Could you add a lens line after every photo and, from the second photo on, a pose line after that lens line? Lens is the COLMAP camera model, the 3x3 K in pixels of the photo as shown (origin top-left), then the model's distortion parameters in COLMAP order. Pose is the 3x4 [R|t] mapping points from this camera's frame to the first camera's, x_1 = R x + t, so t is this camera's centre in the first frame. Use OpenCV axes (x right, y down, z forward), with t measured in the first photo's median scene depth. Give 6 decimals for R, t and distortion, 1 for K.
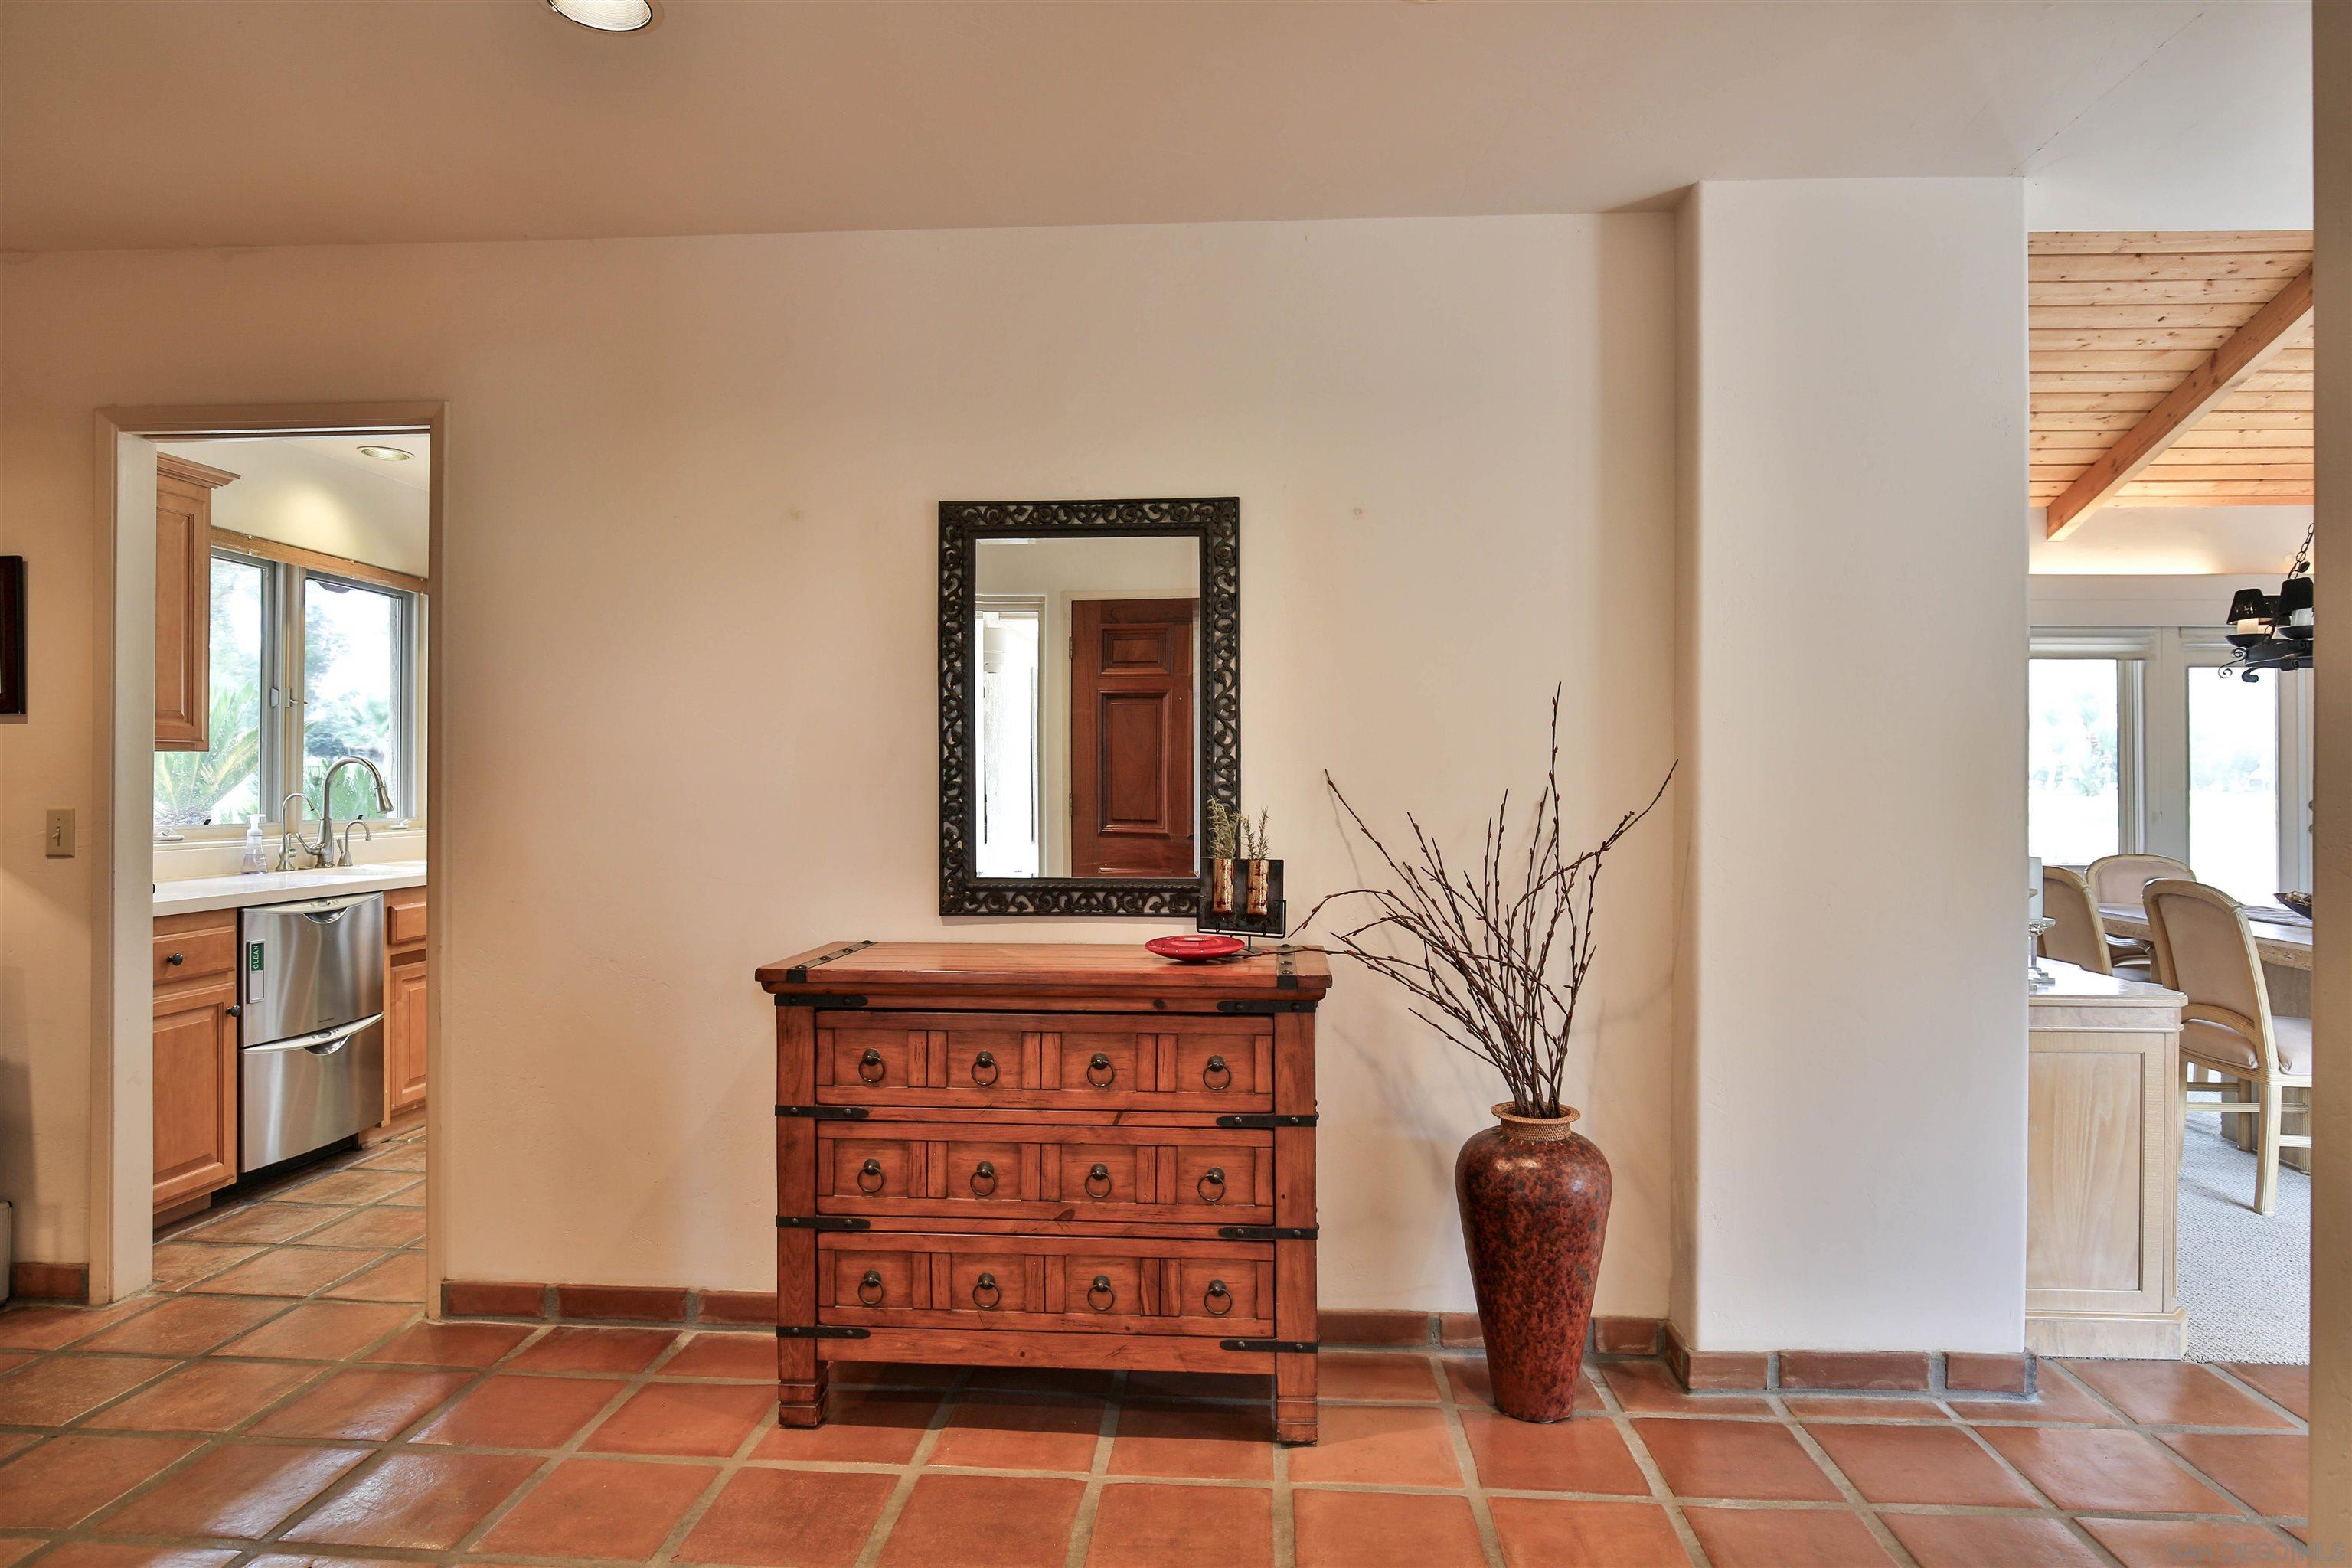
lens RADIAL K [[1310.1, 0, 1171.3], [0, 1310.1, 780.0], [0, 0, 1]] dist [-0.014125, -0.000264]
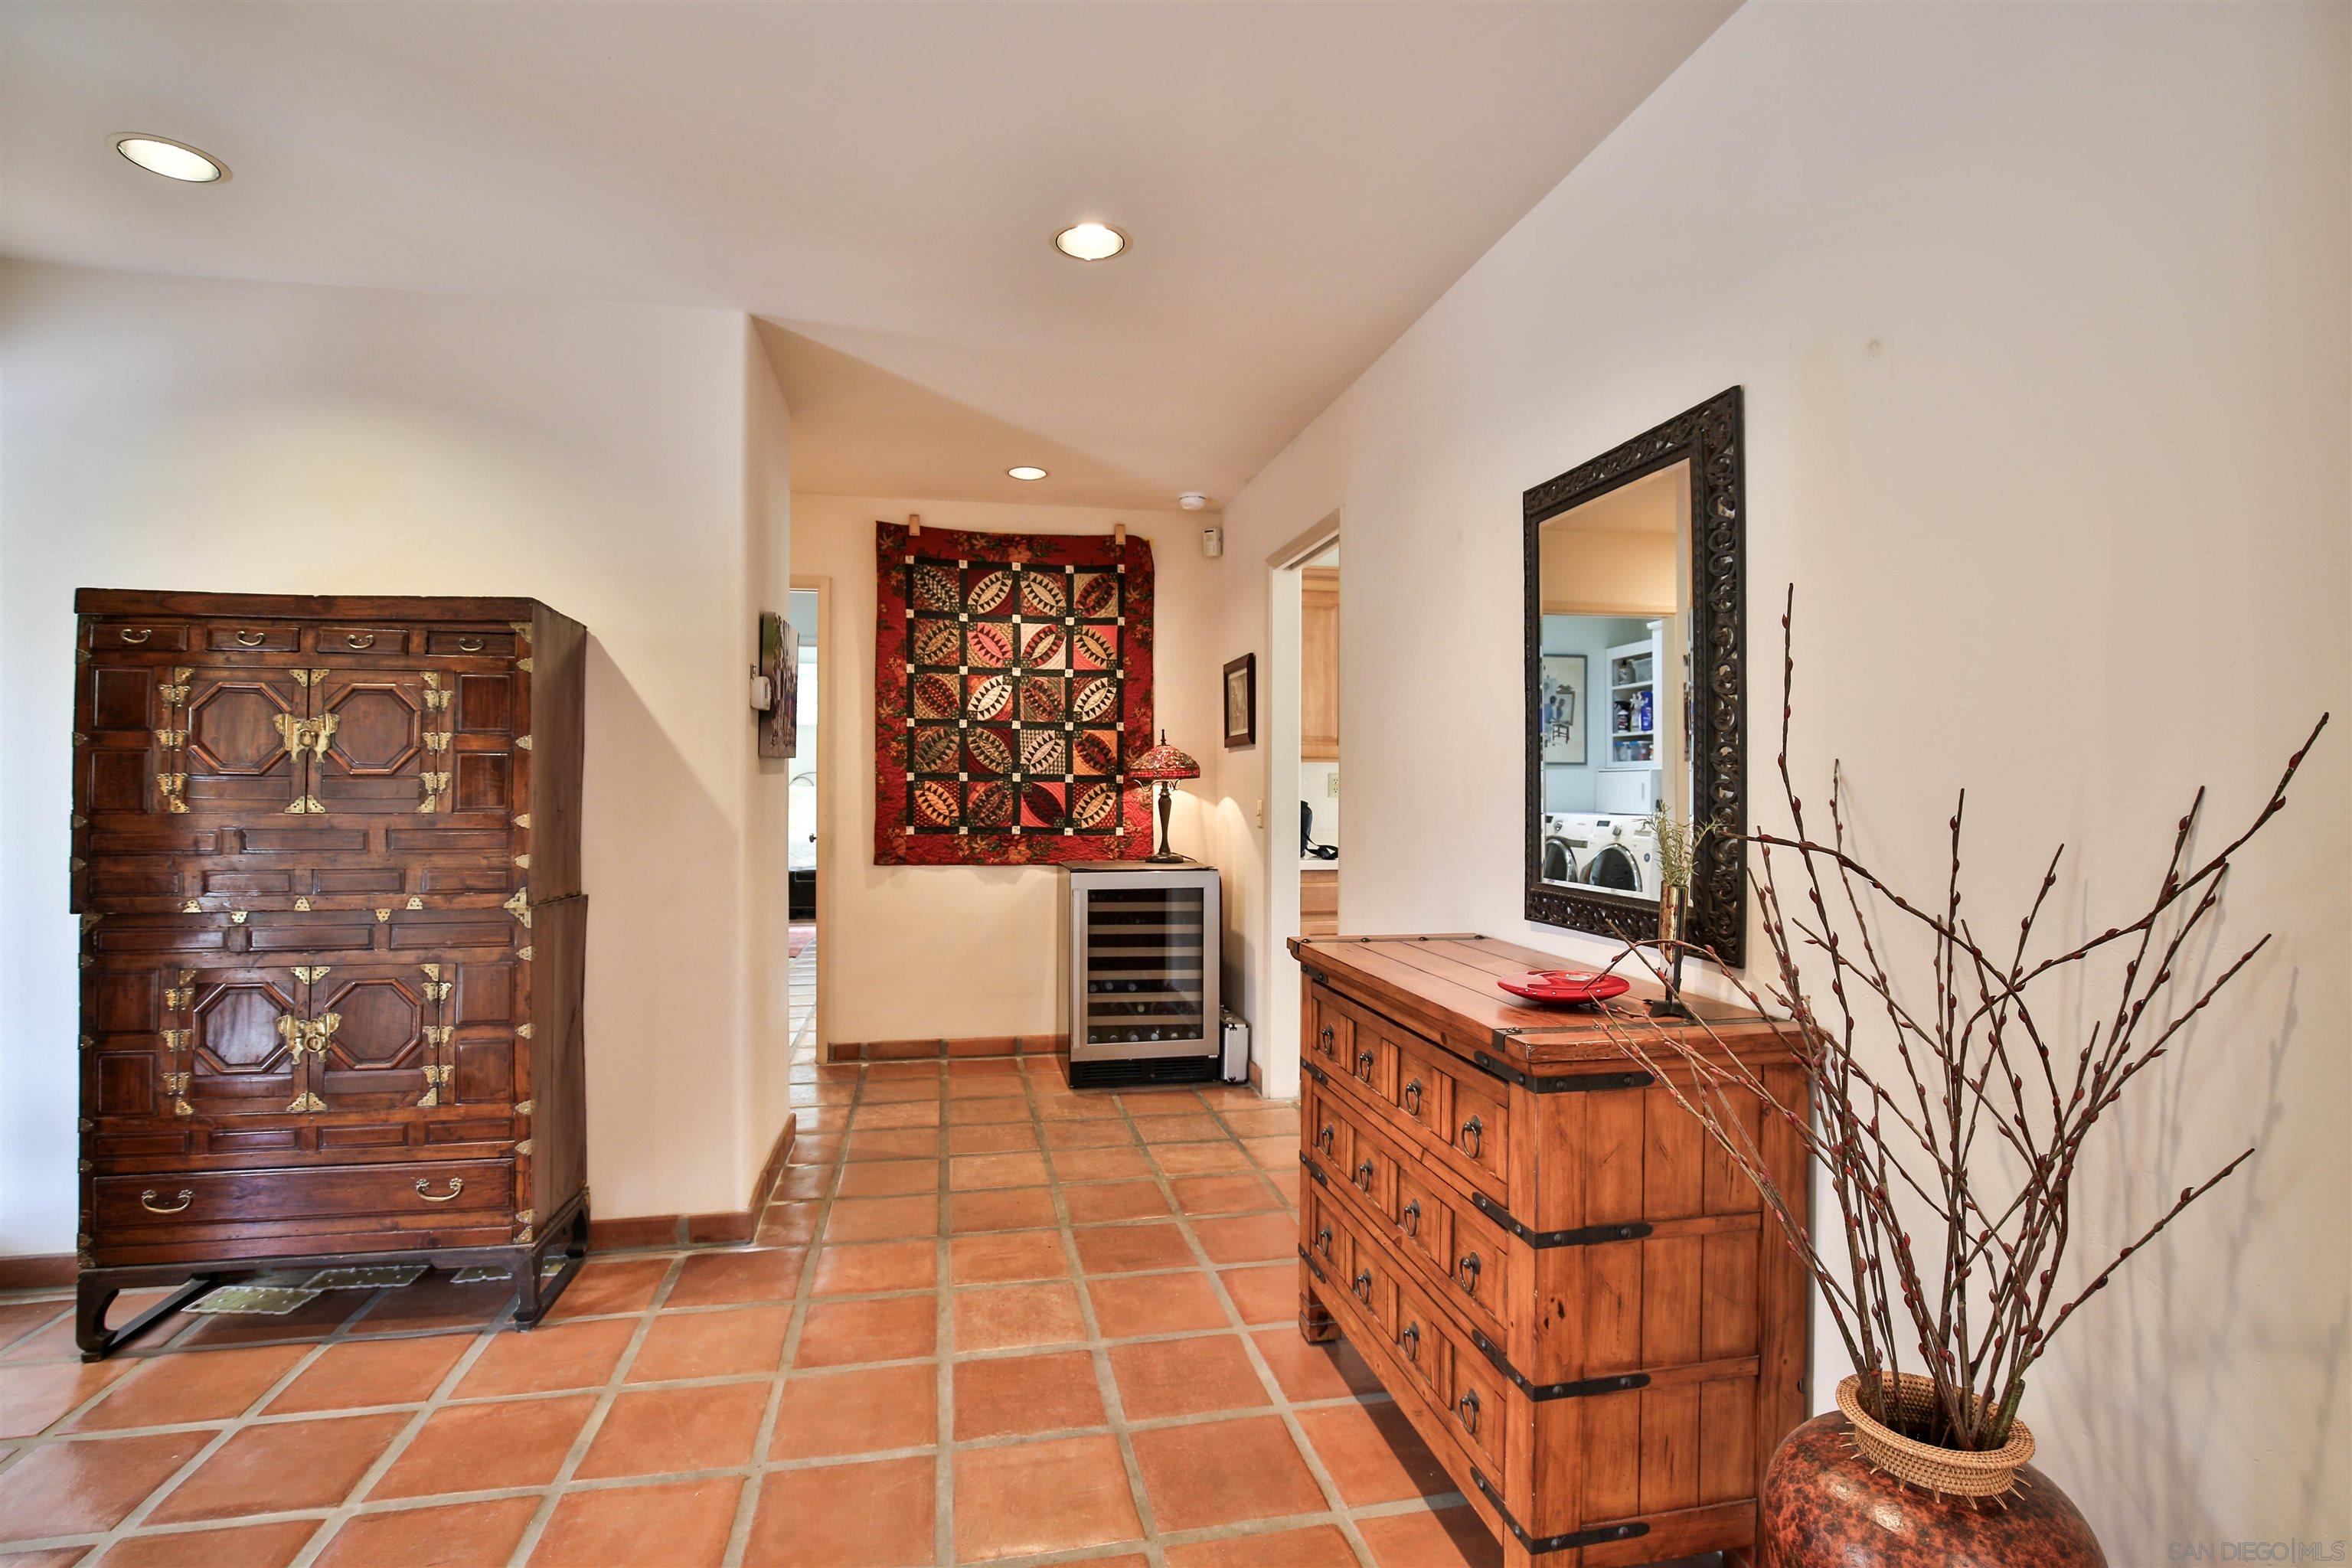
lens RADIAL K [[1111.2, 0, 1186.9], [0, 1111.2, 781.5], [0, 0, 1]] dist [-0.032115, 0.004943]
pose [[0.288767, -0.003350, -0.957393, 0.564053], [0.000843, 0.999994, -0.003245, 0.004474], [0.957399, 0.000130, 0.288769, 0.553888]]
